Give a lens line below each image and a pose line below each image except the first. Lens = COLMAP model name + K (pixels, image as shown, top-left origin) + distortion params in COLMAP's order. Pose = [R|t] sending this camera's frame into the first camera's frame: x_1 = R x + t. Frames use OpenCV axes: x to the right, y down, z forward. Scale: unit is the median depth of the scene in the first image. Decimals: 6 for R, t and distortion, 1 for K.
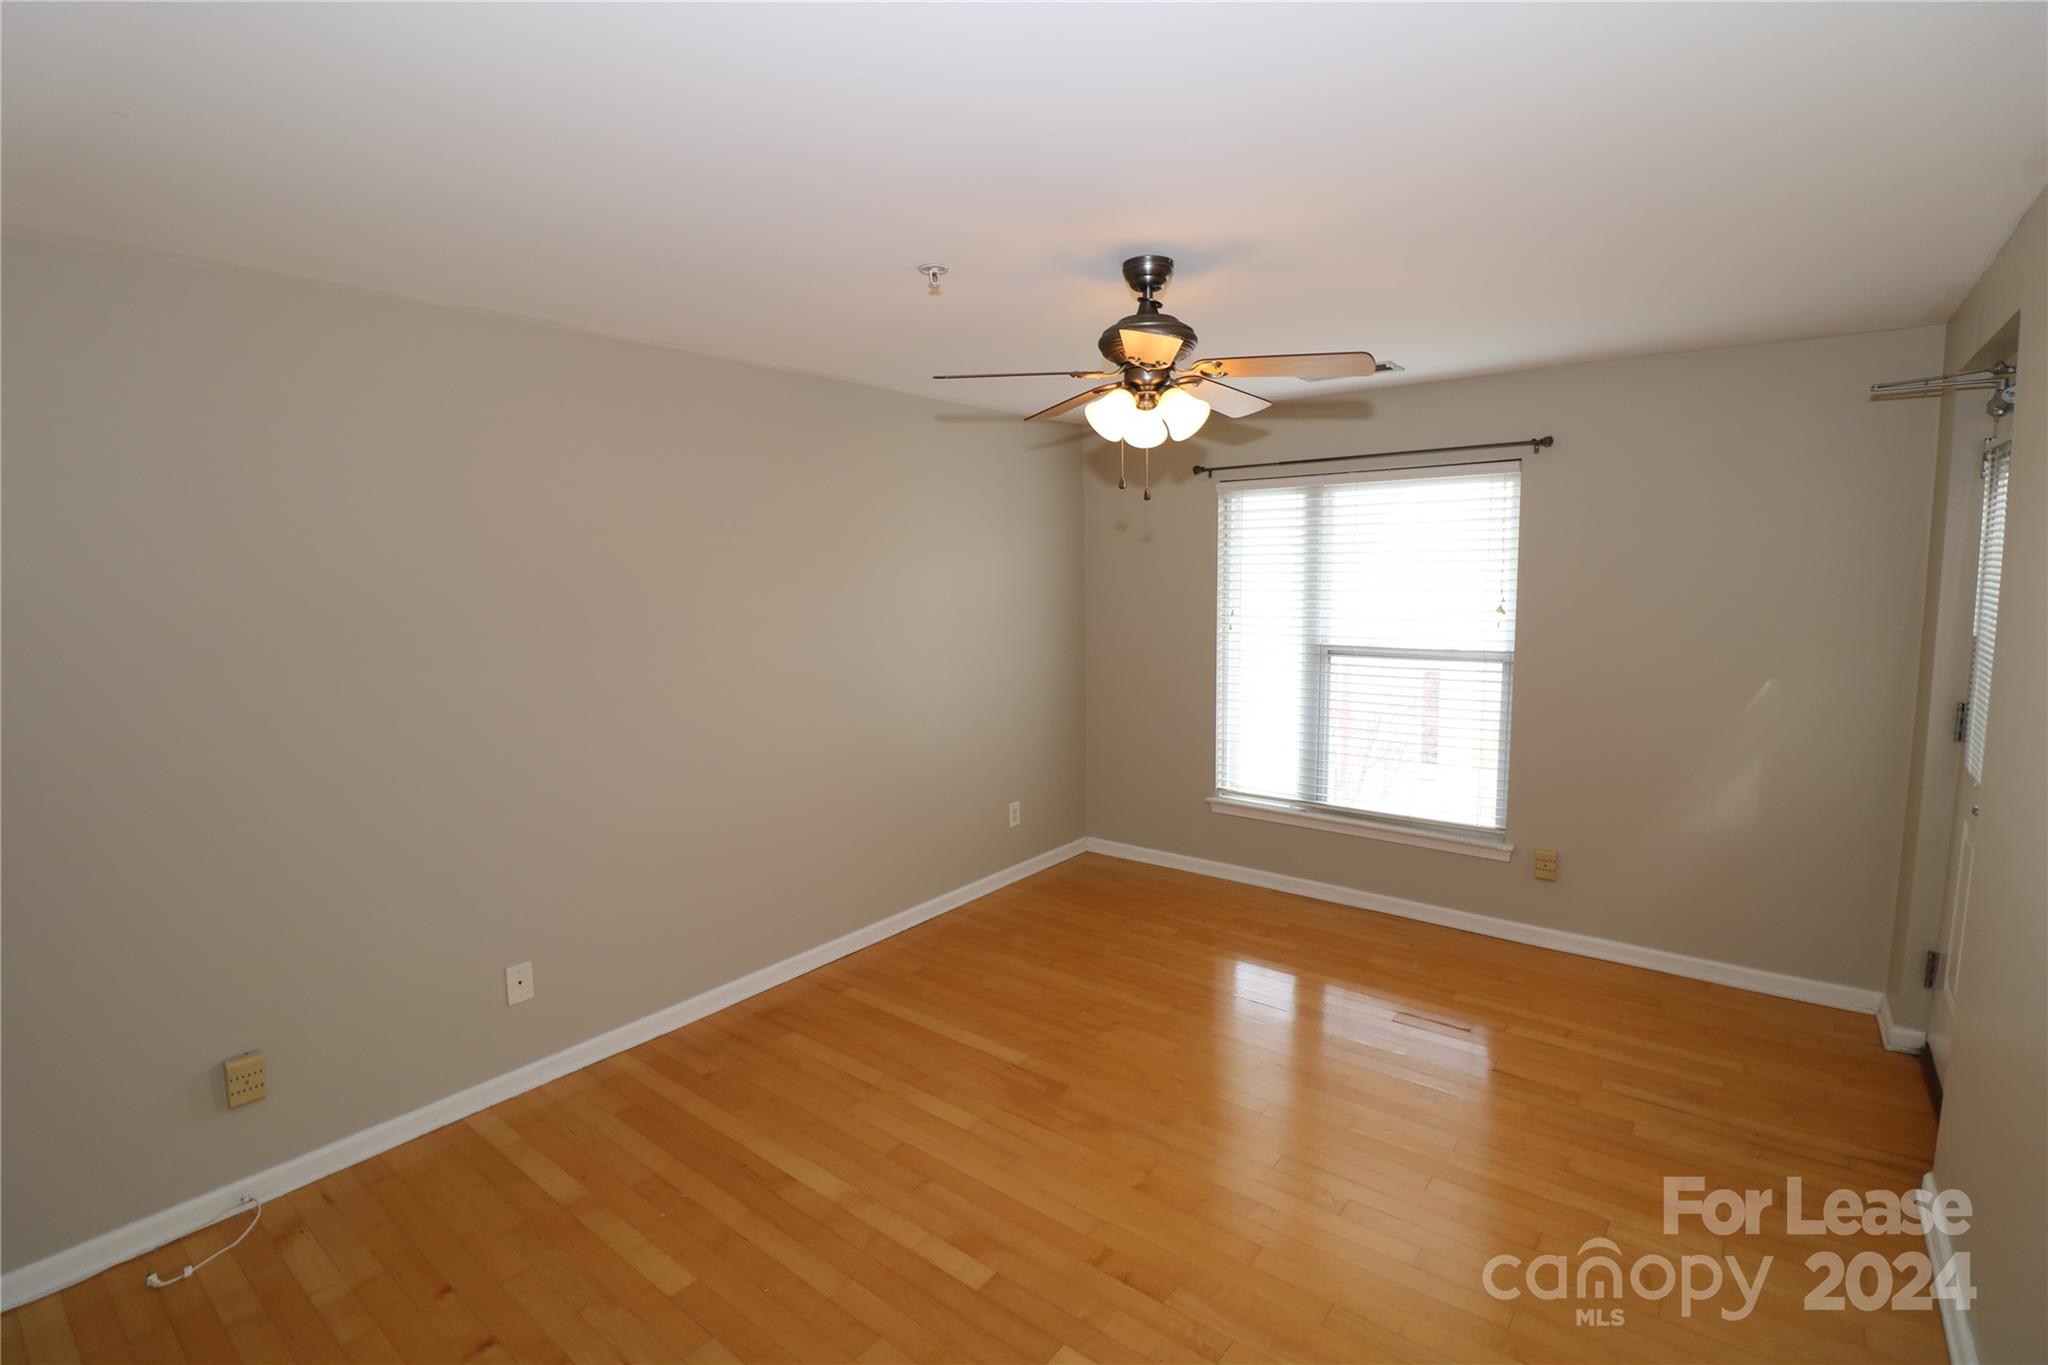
lens RADIAL K [[952.6, 0, 1041.9], [0, 952.6, 663.6], [0, 0, 1]] dist [0.002104, -0.011268]
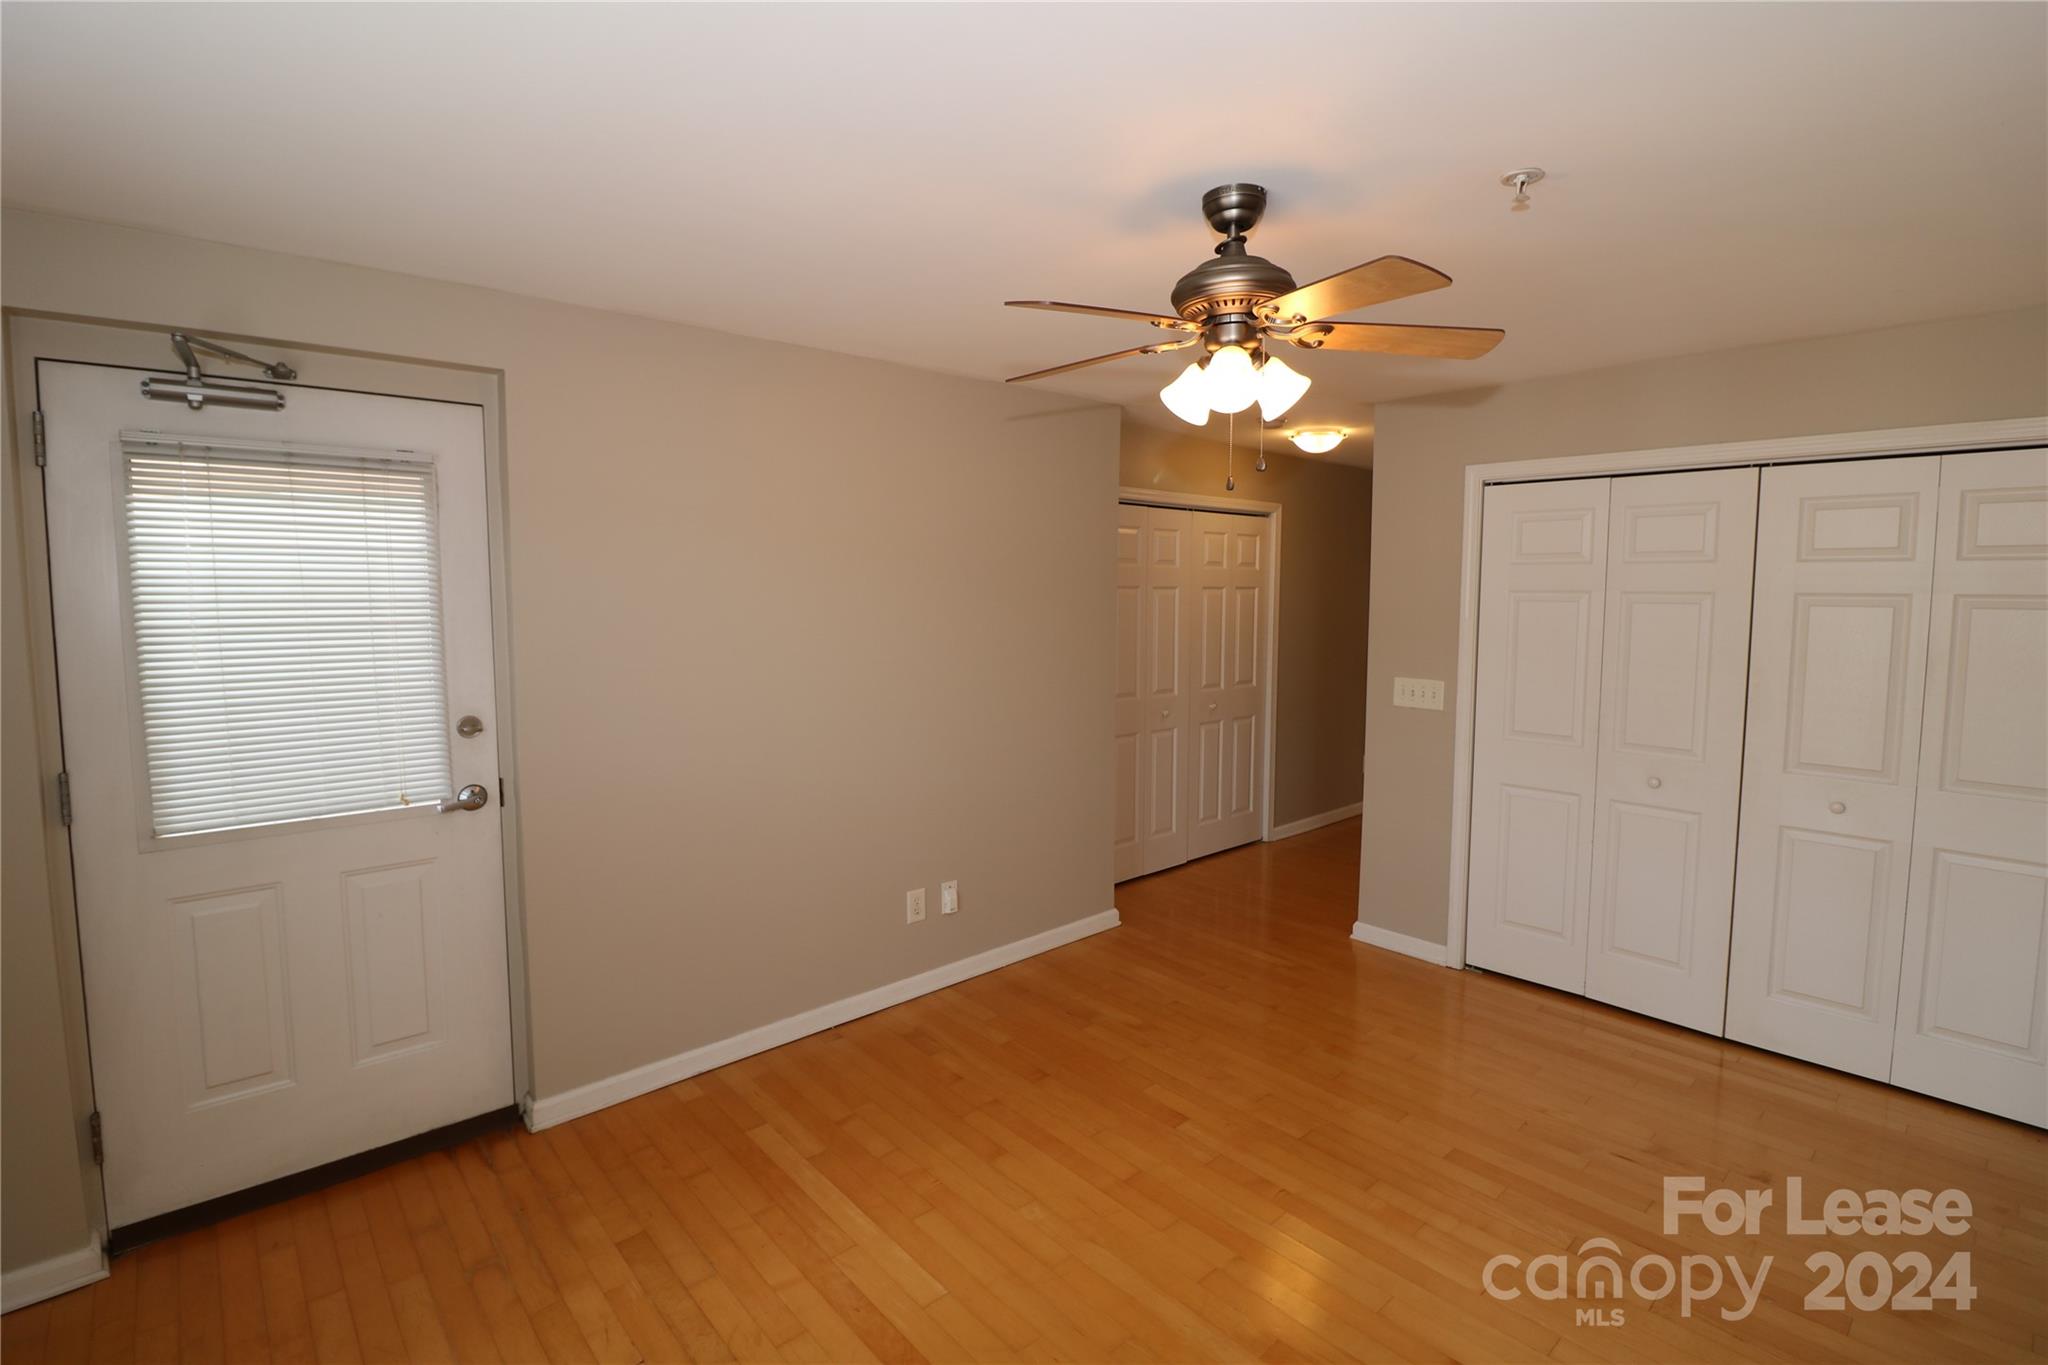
lens RADIAL K [[942.7, 0, 1023.7], [0, 942.7, 664.9], [0, 0, 1]] dist [-0.000725, -0.013292]
pose [[-0.982052, -0.000309, 0.188608, 0.072929], [0.036299, 0.980995, 0.190609, -0.098882], [-0.185083, 0.194034, -0.963377, 1.016634]]
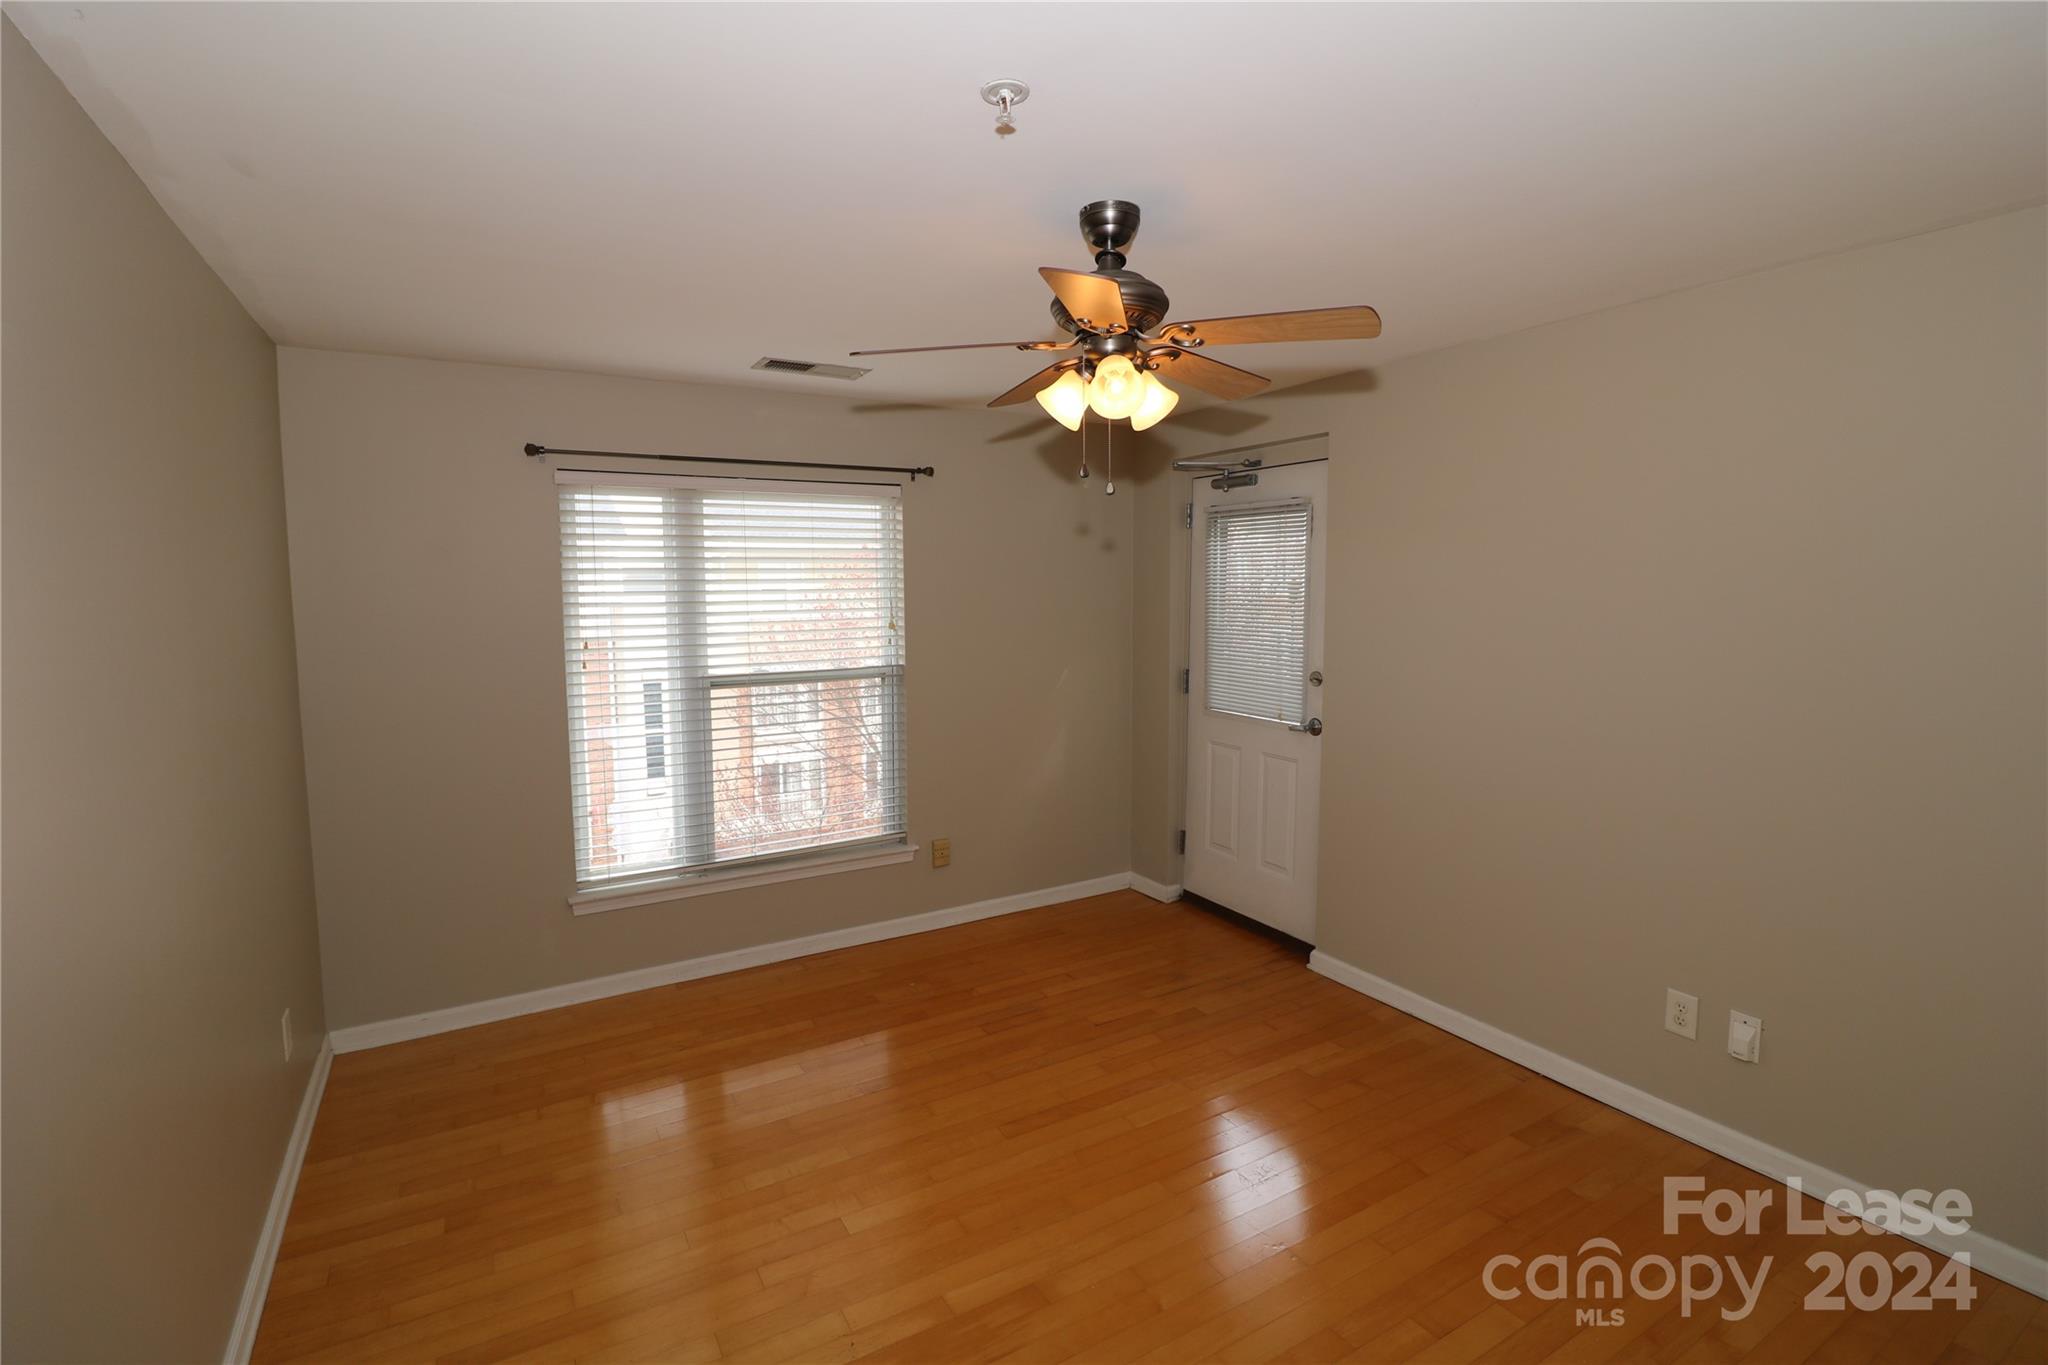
lens RADIAL K [[942.7, 0, 1023.7], [0, 942.7, 664.9], [0, 0, 1]] dist [-0.000725, -0.013292]
pose [[0.379751, -0.068830, 0.922525, -0.387437], [0.102894, 0.994183, 0.031820, -0.028526], [-0.919349, 0.082838, 0.384624, 0.424713]]
